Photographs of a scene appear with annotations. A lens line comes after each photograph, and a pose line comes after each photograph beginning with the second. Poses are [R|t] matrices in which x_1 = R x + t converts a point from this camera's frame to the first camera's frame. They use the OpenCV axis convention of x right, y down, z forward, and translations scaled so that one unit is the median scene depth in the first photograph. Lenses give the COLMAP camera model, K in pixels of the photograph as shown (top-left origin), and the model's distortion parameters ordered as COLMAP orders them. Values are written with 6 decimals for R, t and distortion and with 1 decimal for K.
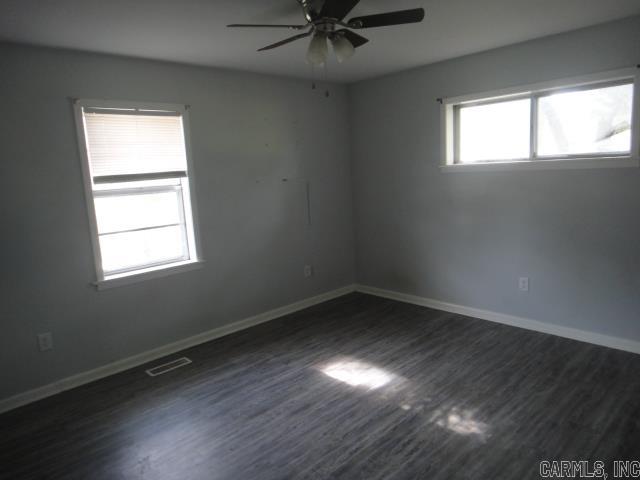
lens RADIAL K [[450.5, 0, 317.6], [0, 450.5, 245.8], [0, 0, 1]] dist [-0.001468, 0.006226]
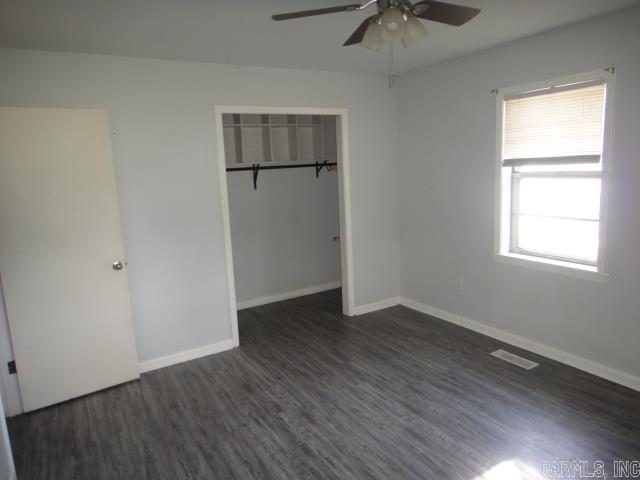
lens RADIAL K [[450.5, 0, 318.8], [0, 450.5, 236.8], [0, 0, 1]] dist [-0.001468, 0.006226]
pose [[-0.226423, 0.224391, -0.947830, 0.701144], [-0.110280, 0.960939, 0.253839, -0.206277], [0.967766, 0.162001, -0.192833, 0.830130]]
